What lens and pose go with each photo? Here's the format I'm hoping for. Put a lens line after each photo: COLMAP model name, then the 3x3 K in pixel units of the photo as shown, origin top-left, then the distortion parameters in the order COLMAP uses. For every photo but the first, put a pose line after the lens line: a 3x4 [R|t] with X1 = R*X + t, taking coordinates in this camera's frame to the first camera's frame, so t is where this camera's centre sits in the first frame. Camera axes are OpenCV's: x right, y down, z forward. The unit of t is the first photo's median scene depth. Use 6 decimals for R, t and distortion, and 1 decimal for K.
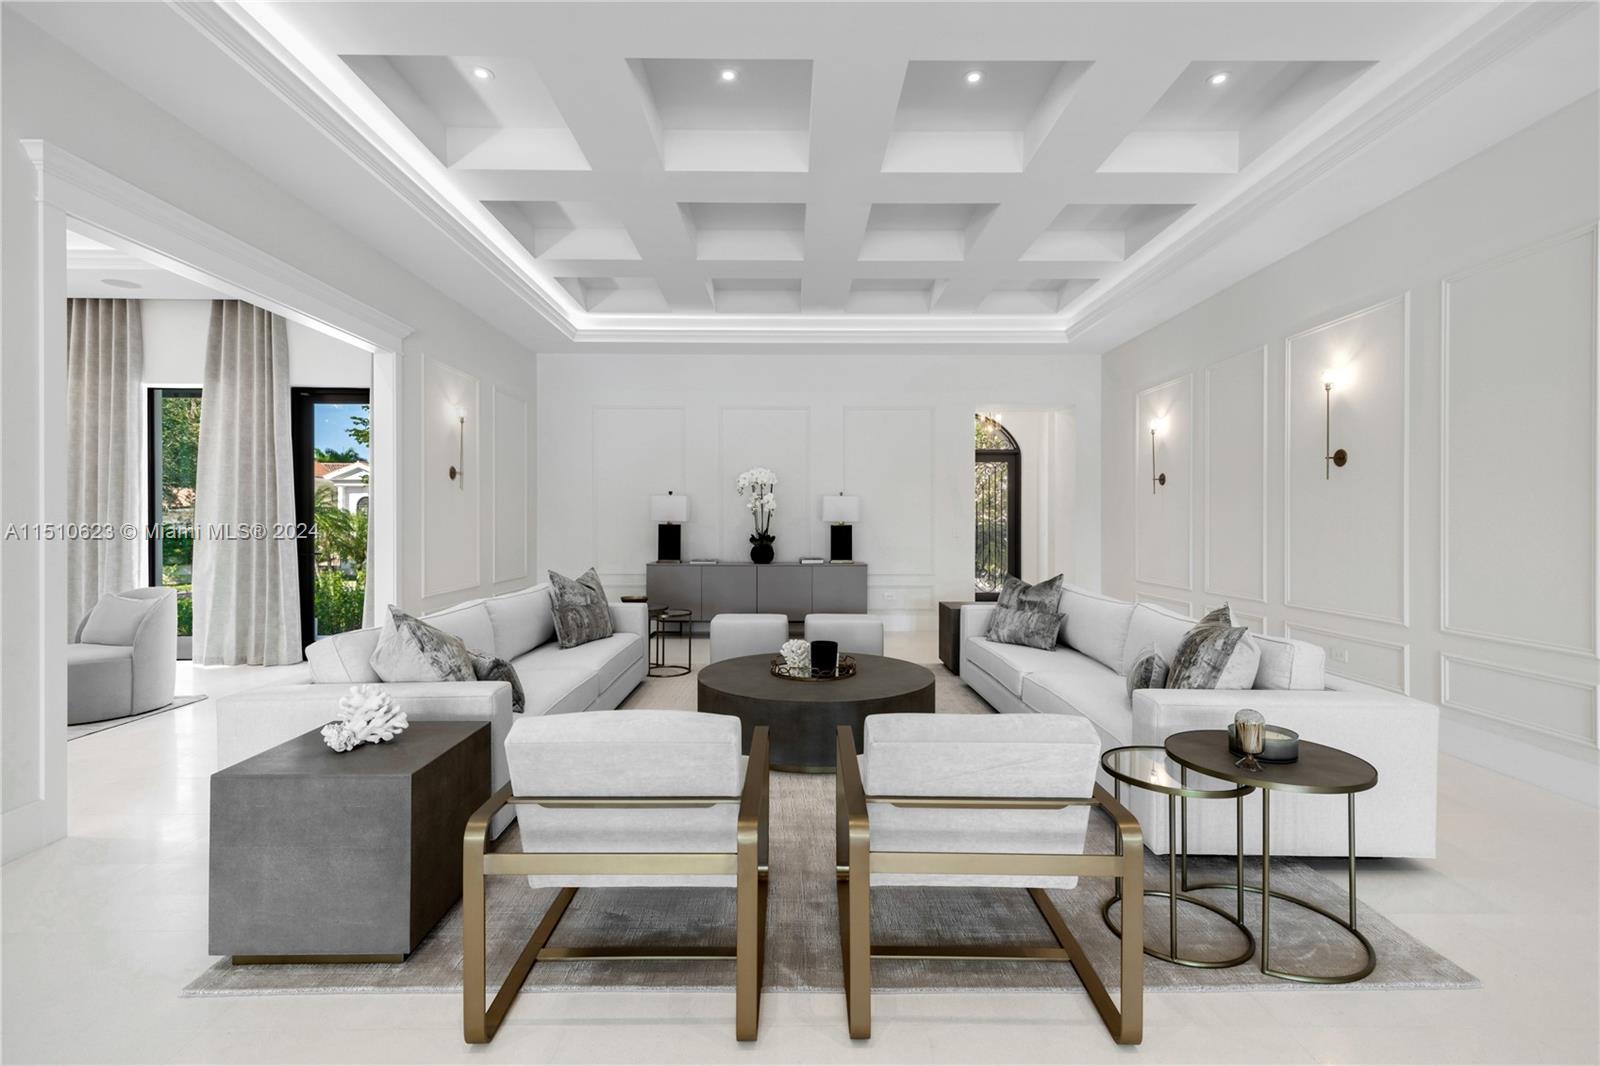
lens RADIAL K [[728.2, 0, 802.8], [0, 728.2, 523.4], [0, 0, 1]] dist [0.008020, -0.001443]
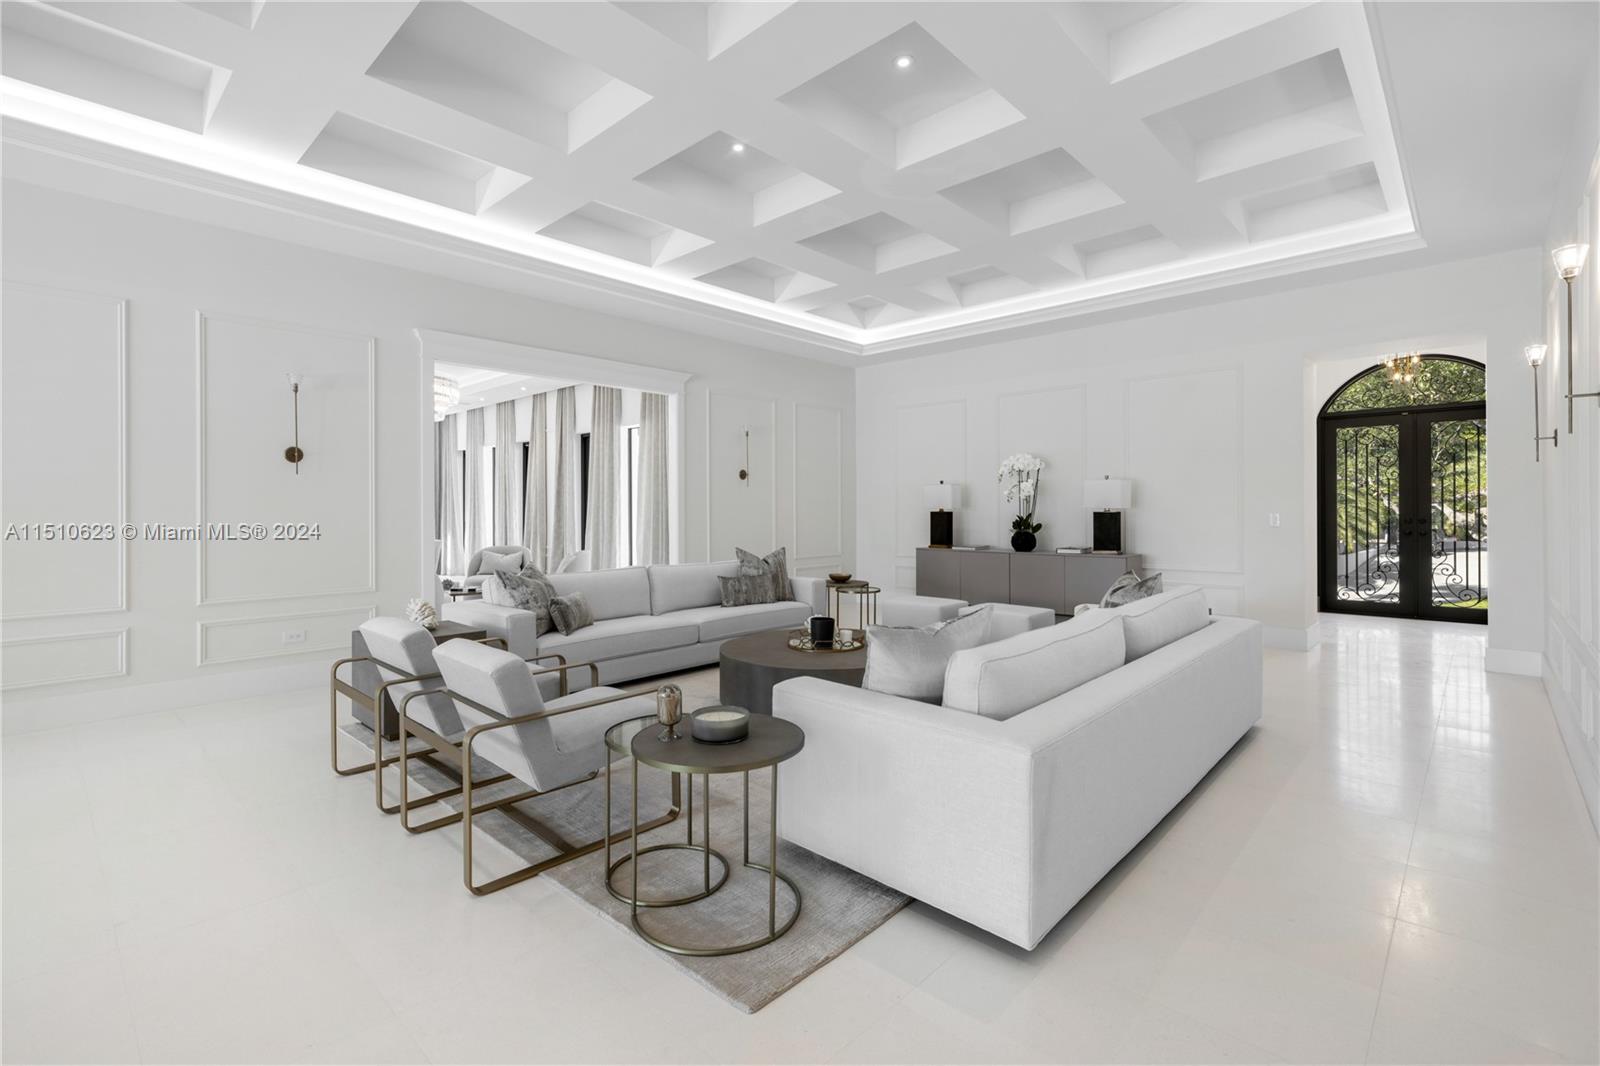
lens RADIAL K [[728.2, 0, 808.3], [0, 728.2, 500.8], [0, 0, 1]] dist [0.008020, -0.001443]
pose [[0.724187, -0.014829, -0.689444, 0.414671], [0.004981, 0.999855, -0.016273, 0.001562], [0.689586, 0.008350, 0.724156, 0.098073]]
